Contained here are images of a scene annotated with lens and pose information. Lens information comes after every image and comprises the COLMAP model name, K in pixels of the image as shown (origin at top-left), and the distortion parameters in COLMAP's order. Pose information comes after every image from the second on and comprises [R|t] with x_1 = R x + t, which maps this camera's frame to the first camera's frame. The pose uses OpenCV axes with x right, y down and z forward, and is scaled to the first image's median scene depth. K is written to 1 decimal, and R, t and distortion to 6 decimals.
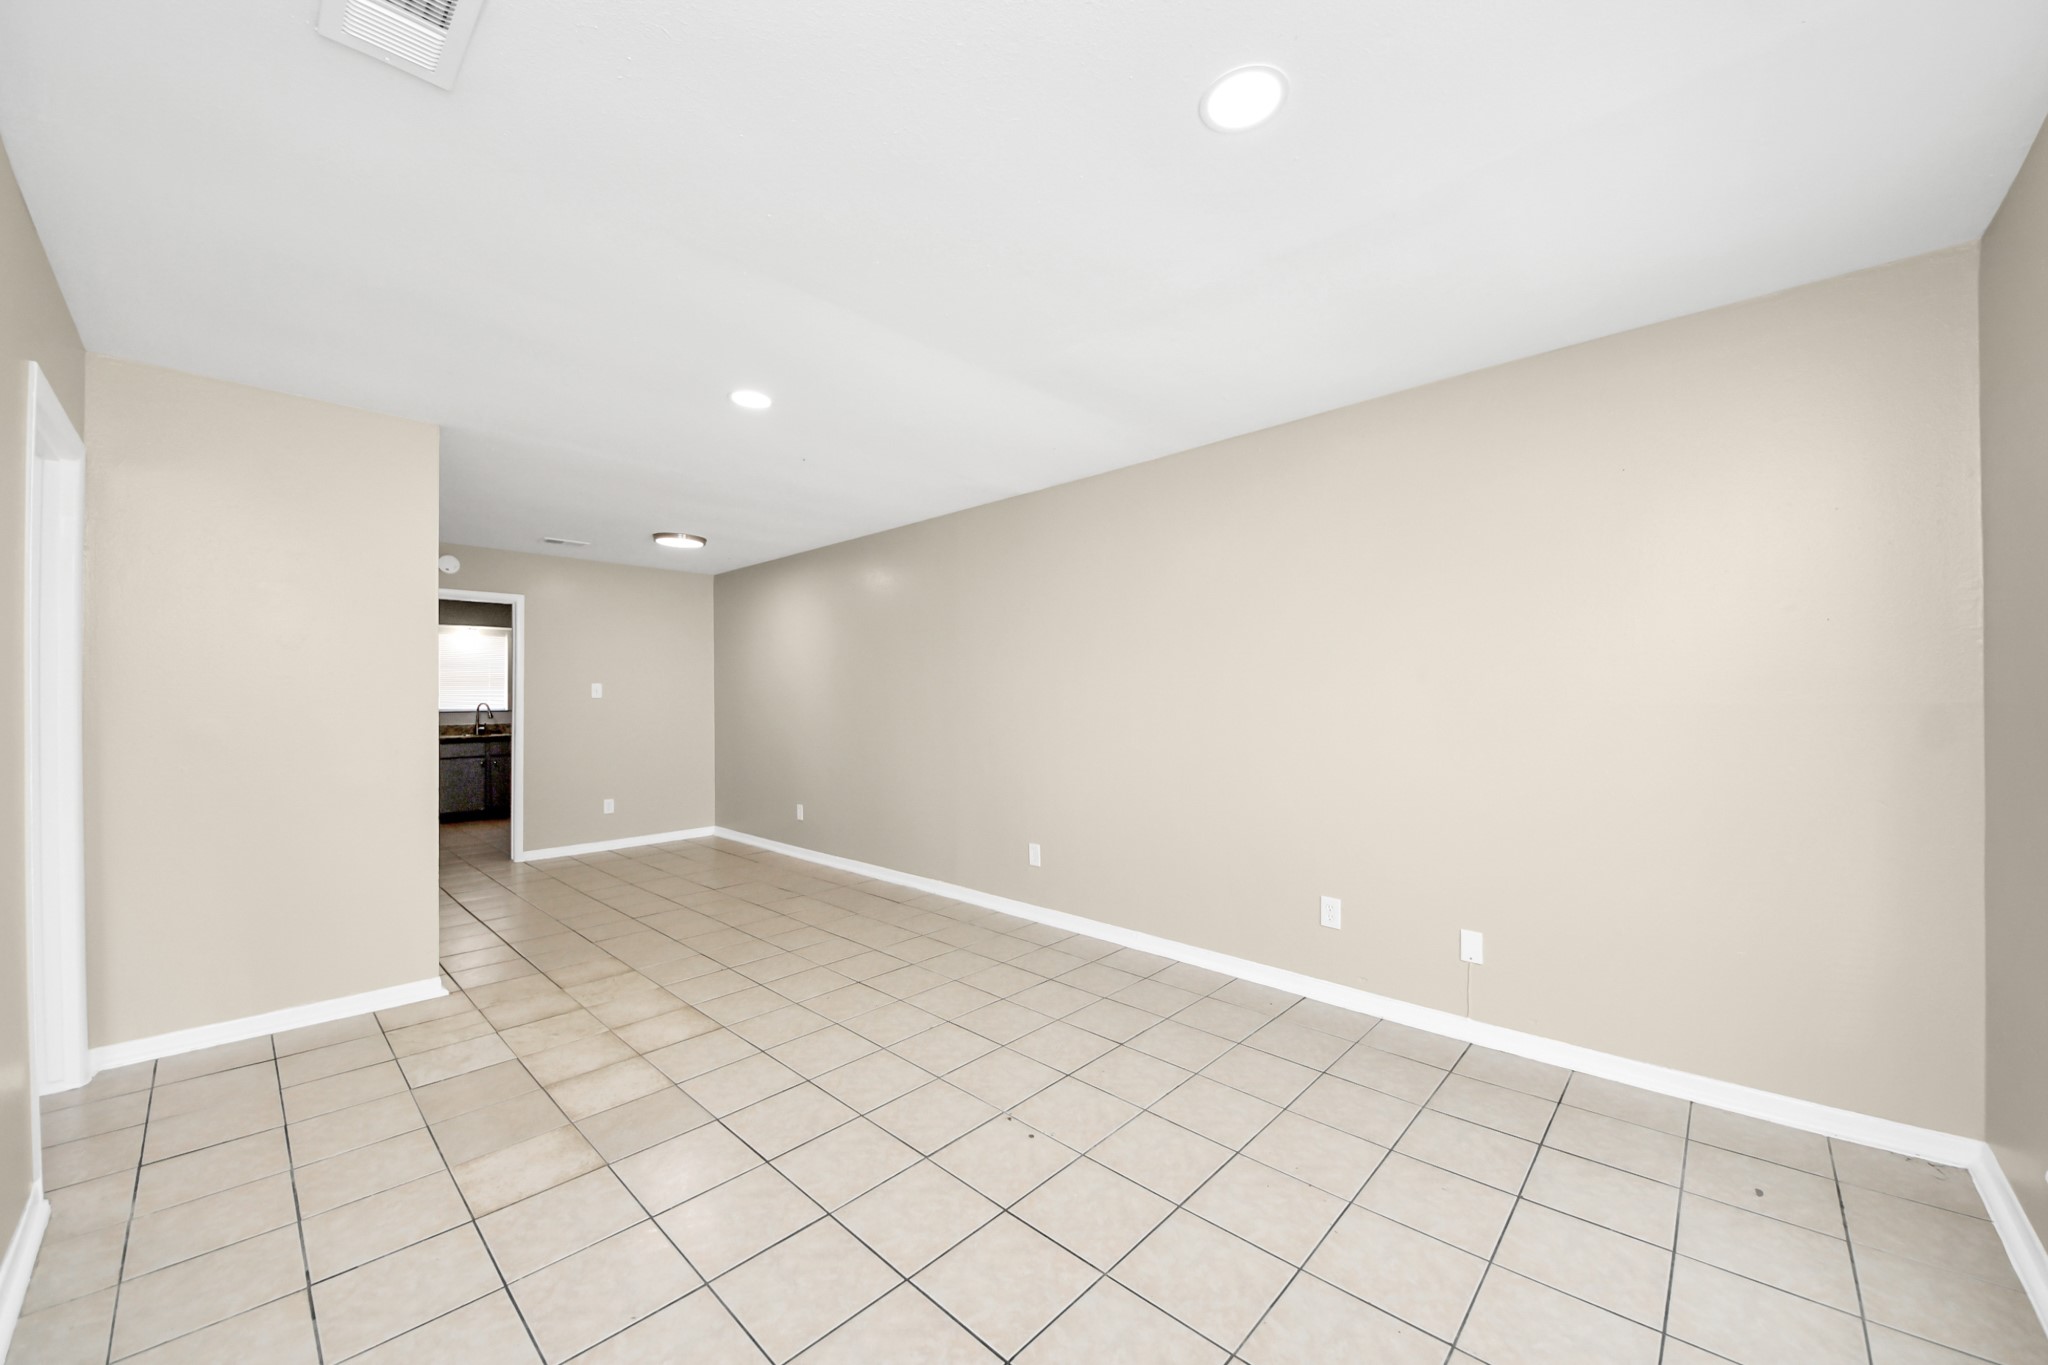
lens RADIAL K [[740.7, 0, 1033.9], [0, 740.7, 701.3], [0, 0, 1]] dist [0.008141, -0.005672]
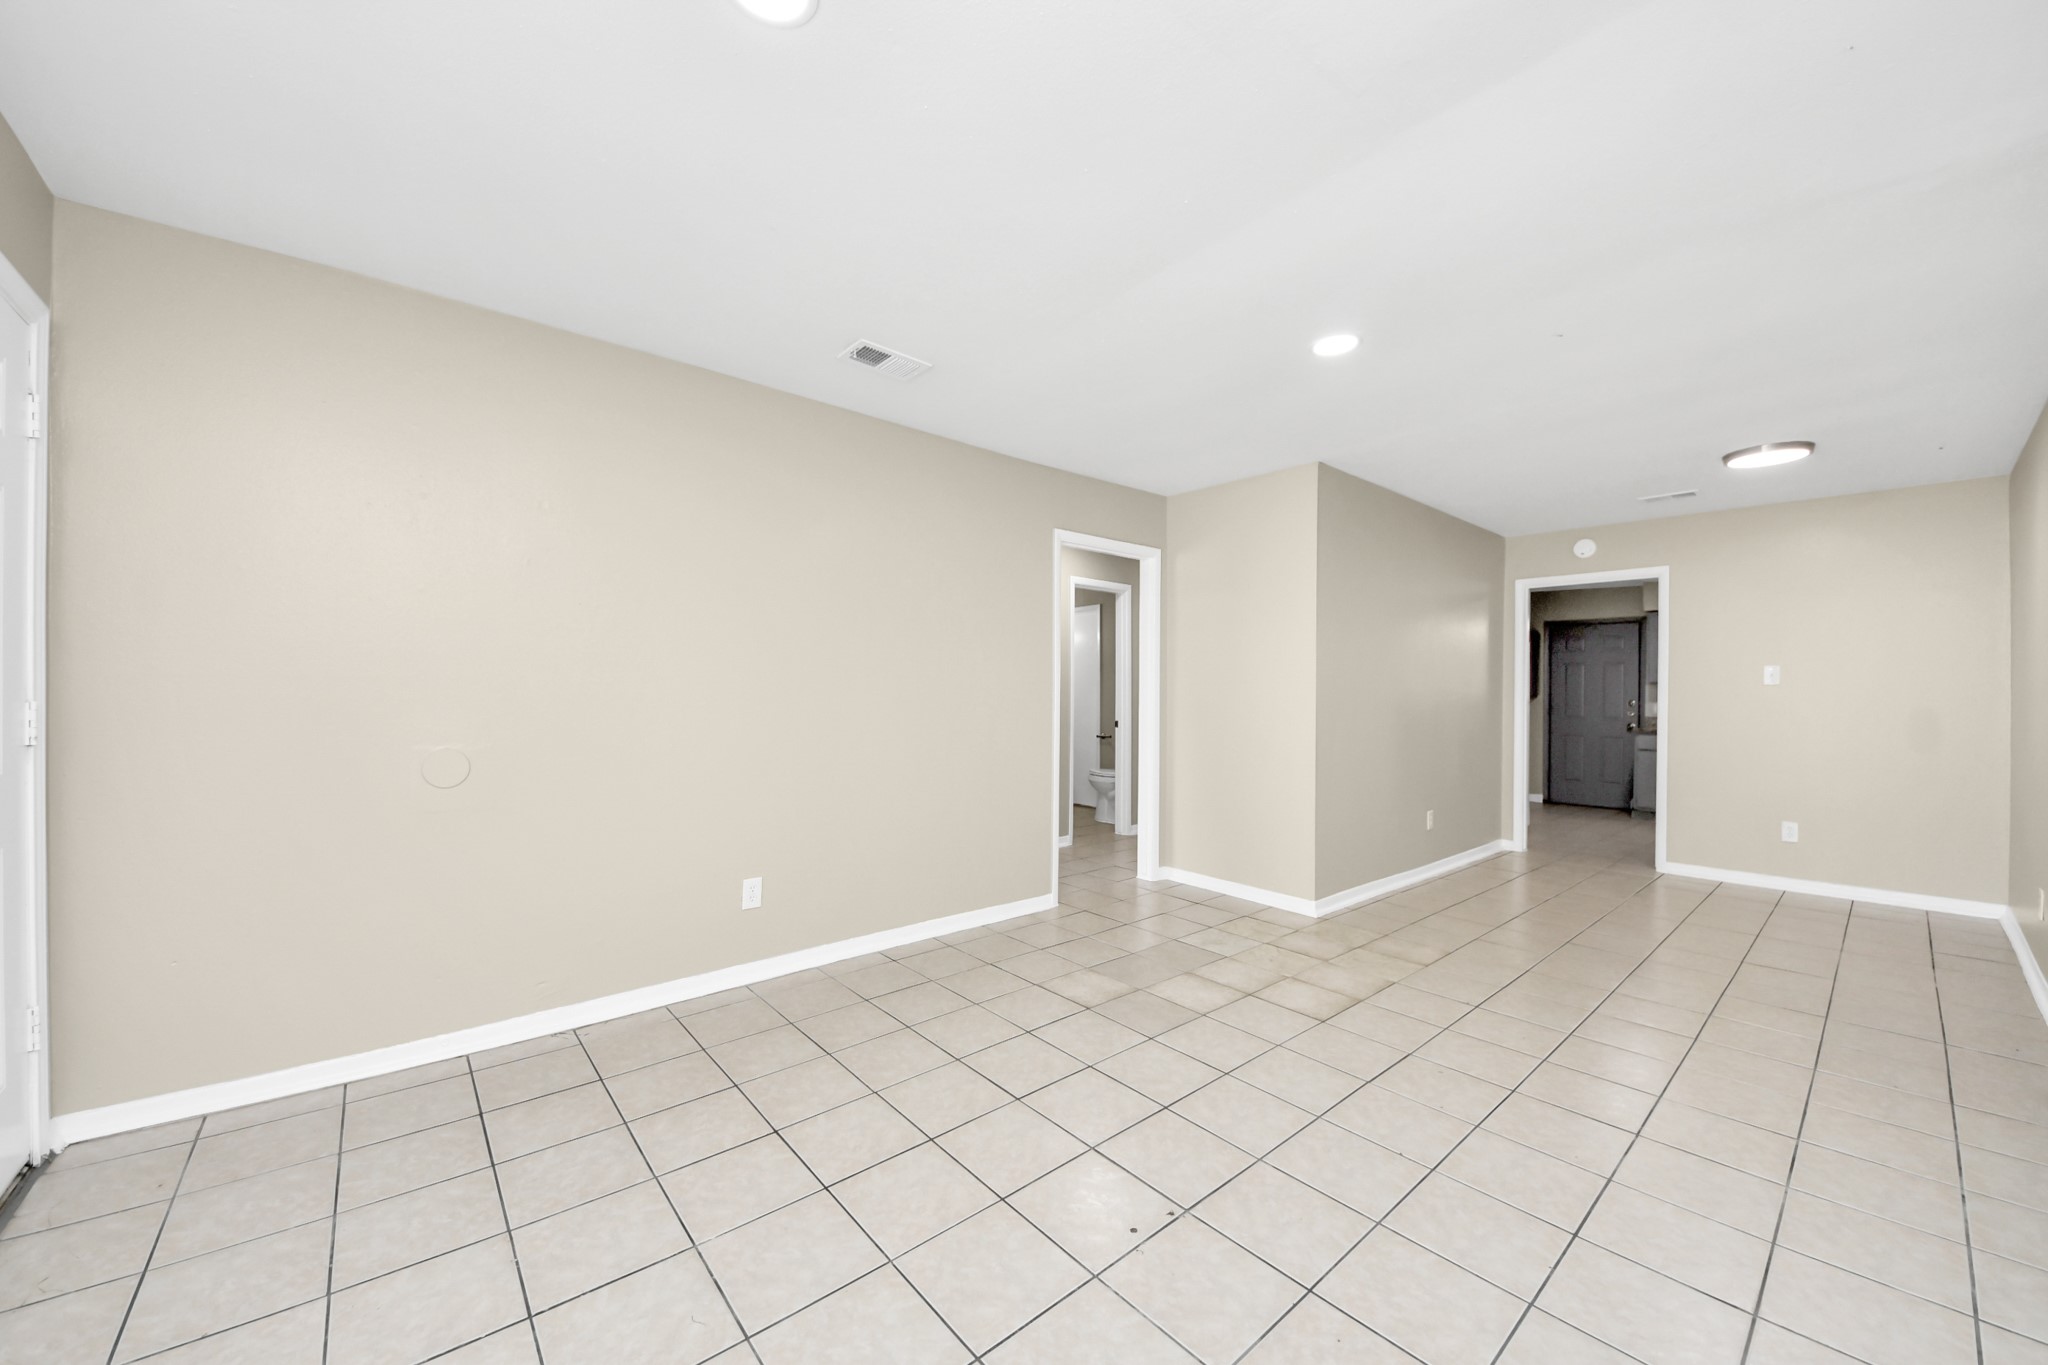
lens RADIAL K [[740.7, 0, 991.1], [0, 740.7, 697.7], [0, 0, 1]] dist [0.008141, -0.005672]
pose [[-0.140035, 0.013624, -0.990053, 0.638946], [-0.011218, 0.999819, 0.015346, 0.017110], [0.990083, 0.013255, -0.139857, 0.785655]]
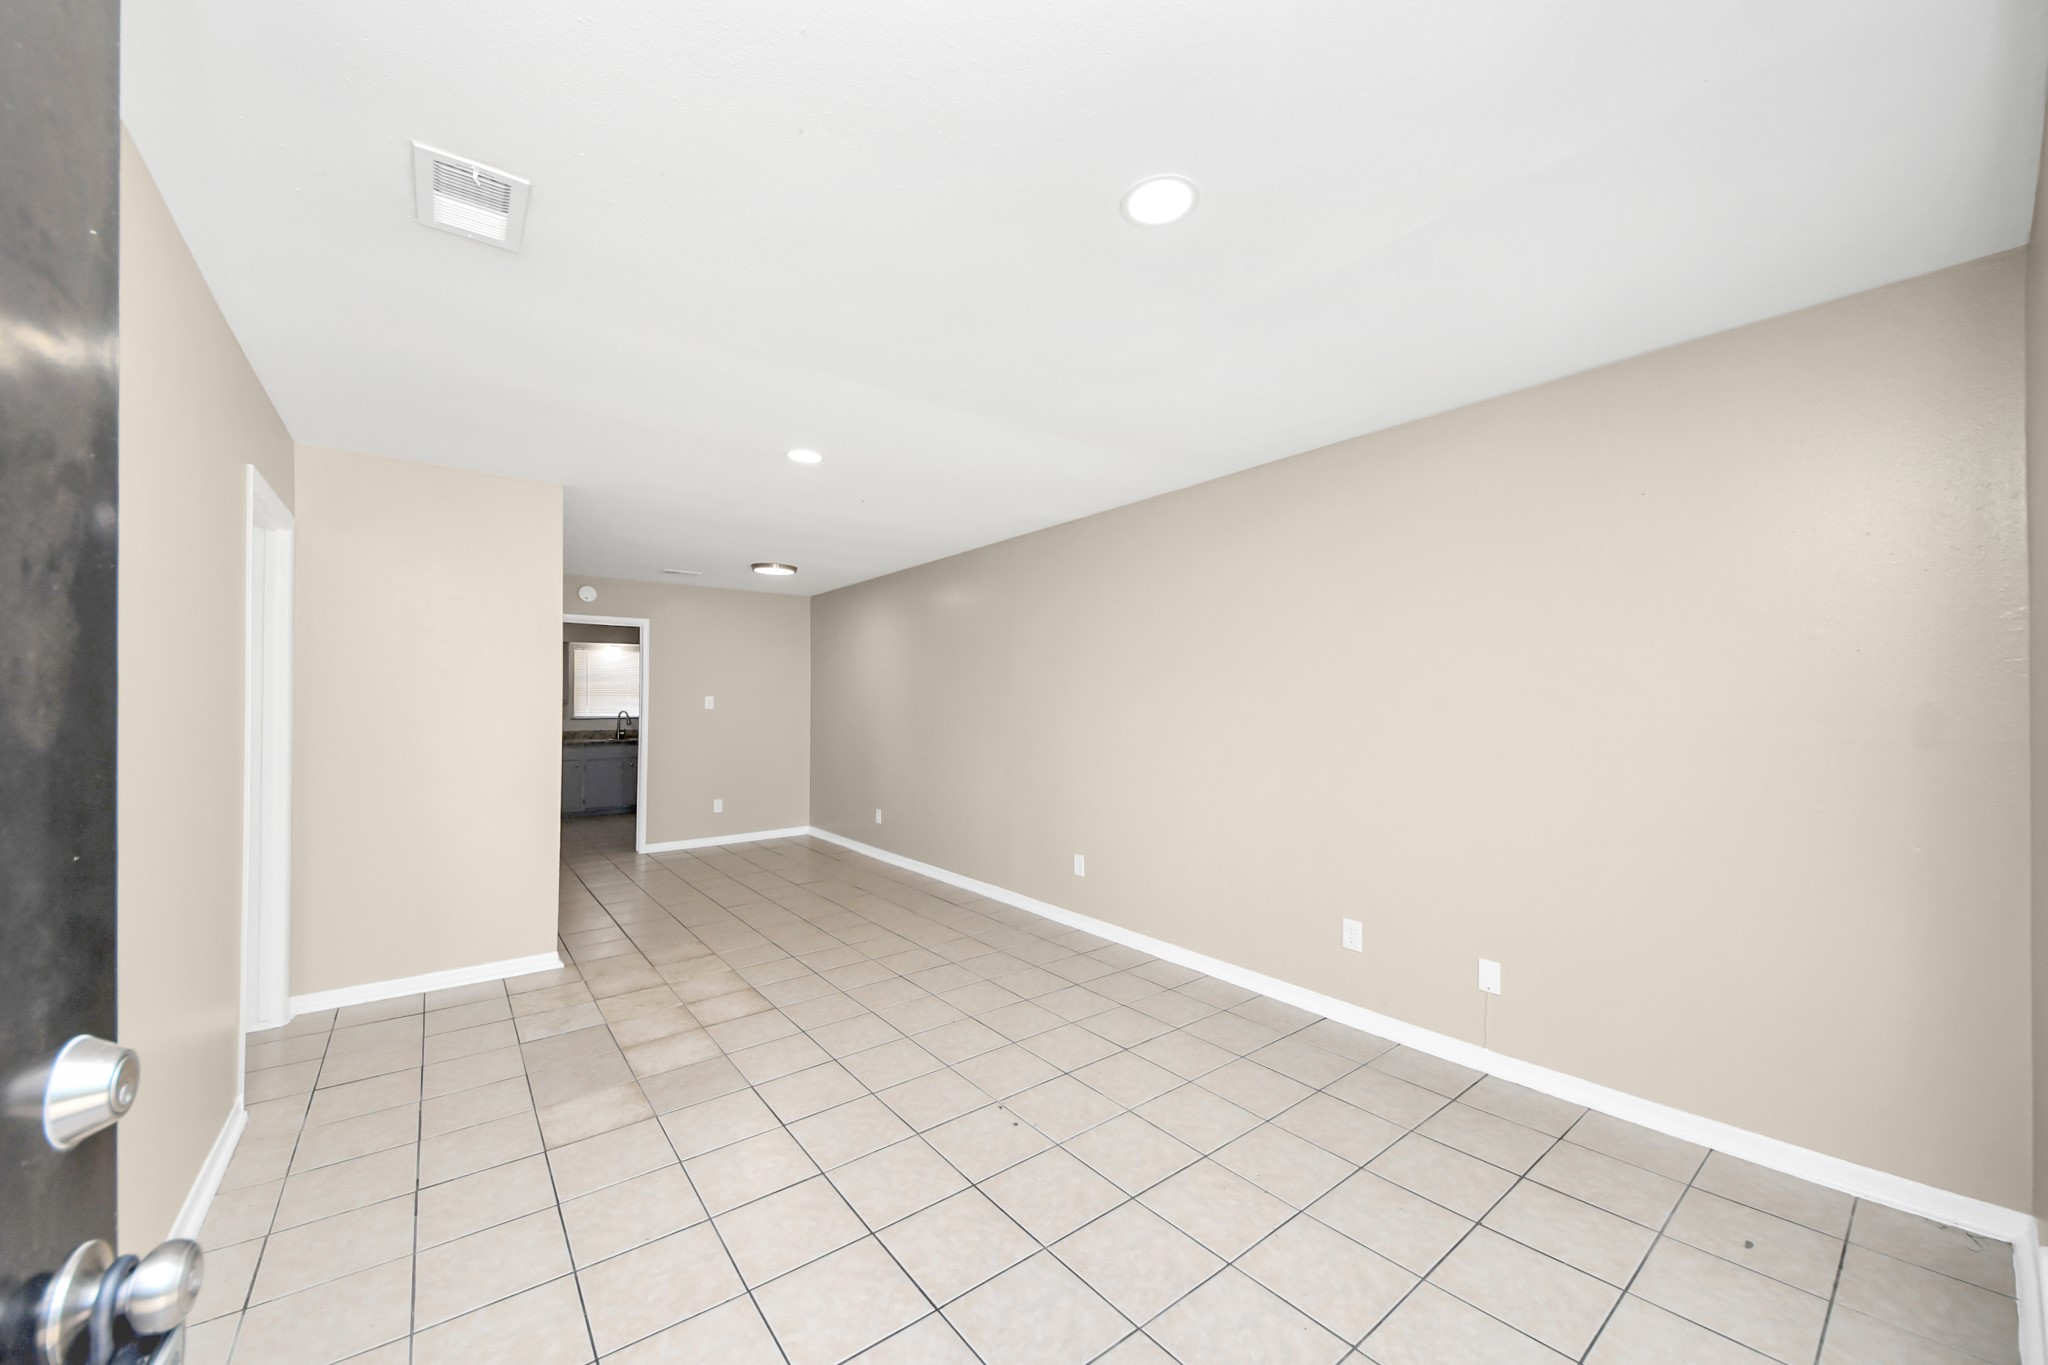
lens RADIAL K [[740.7, 0, 1046.3], [0, 740.7, 700.6], [0, 0, 1]] dist [0.008141, -0.005672]
pose [[0.990629, 0.006591, -0.136418, 0.154296], [-0.007718, 0.999940, -0.007740, -0.026787], [0.136358, 0.008721, 0.990621, -0.071286]]
